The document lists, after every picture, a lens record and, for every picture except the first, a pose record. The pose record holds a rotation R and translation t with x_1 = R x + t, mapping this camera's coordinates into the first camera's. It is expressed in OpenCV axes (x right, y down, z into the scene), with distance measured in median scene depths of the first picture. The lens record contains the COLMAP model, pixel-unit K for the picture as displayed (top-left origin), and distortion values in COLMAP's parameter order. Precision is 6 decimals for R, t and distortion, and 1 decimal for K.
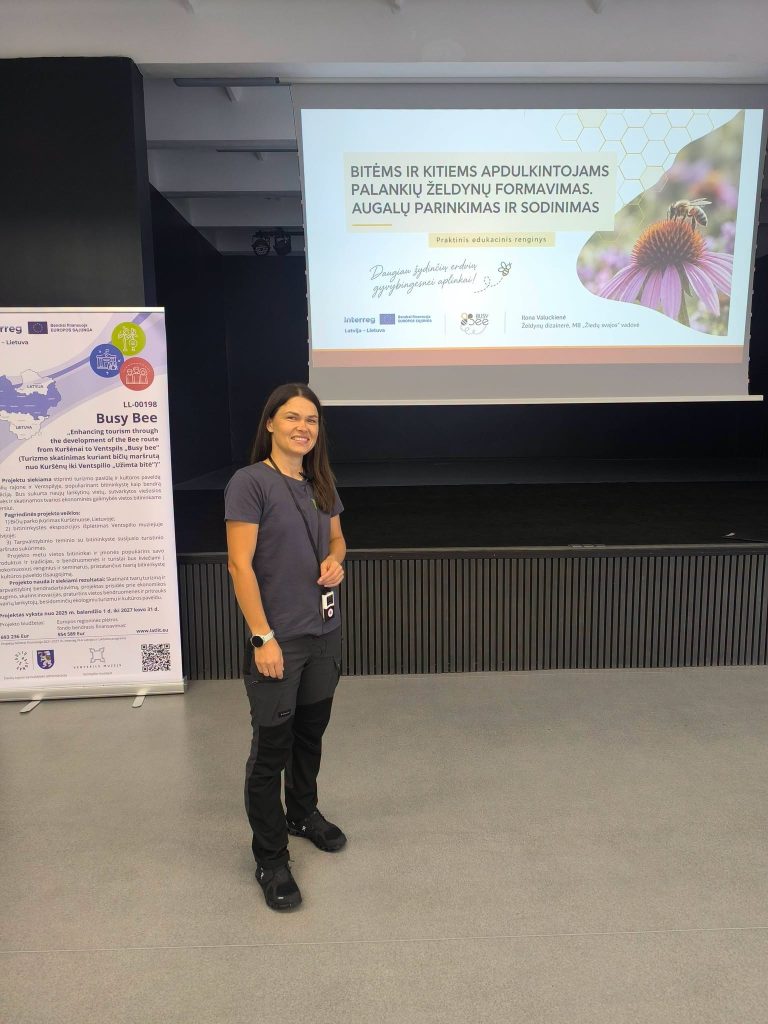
lens RADIAL K [[705.4, 0, 384.0], [0, 705.4, 512.0], [0, 0, 1]] dist [0.020960, 0.003566]
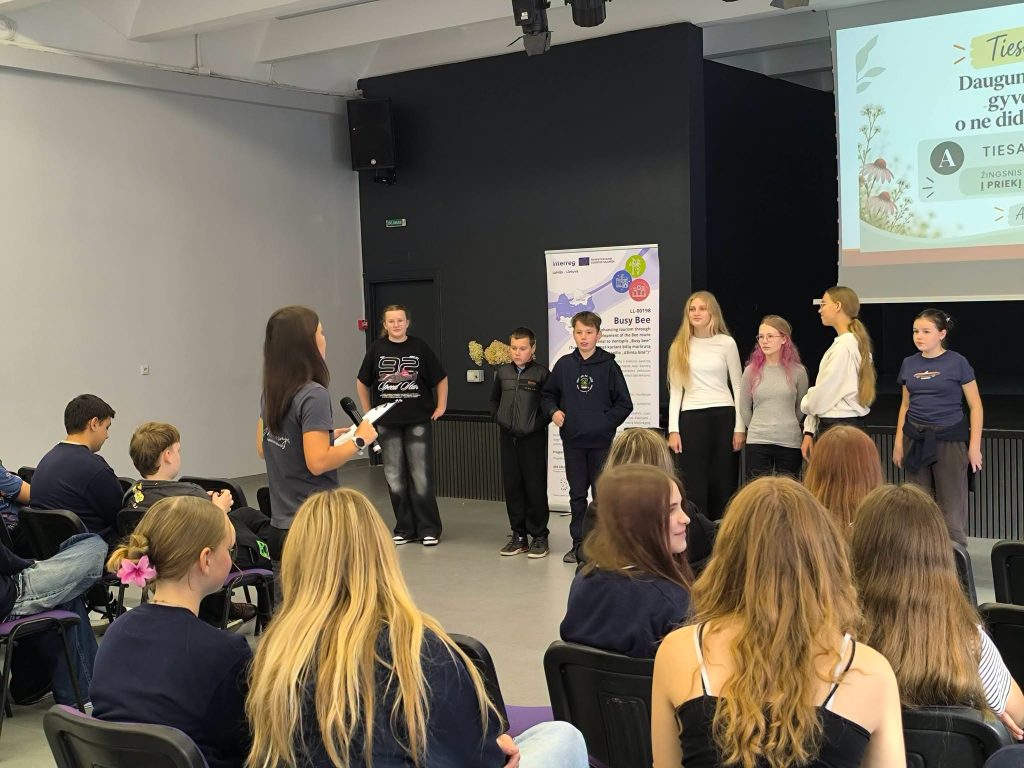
lens RADIAL K [[1402.8, 0, 511.7], [0, 1402.8, 433.8], [0, 0, 1]] dist [0.011089, -0.052779]
pose [[0.787965, 0.047246, -0.613905, 1.219209], [-0.069877, 0.997472, -0.012923, 0.153924], [0.611742, 0.053081, 0.789274, -1.408297]]
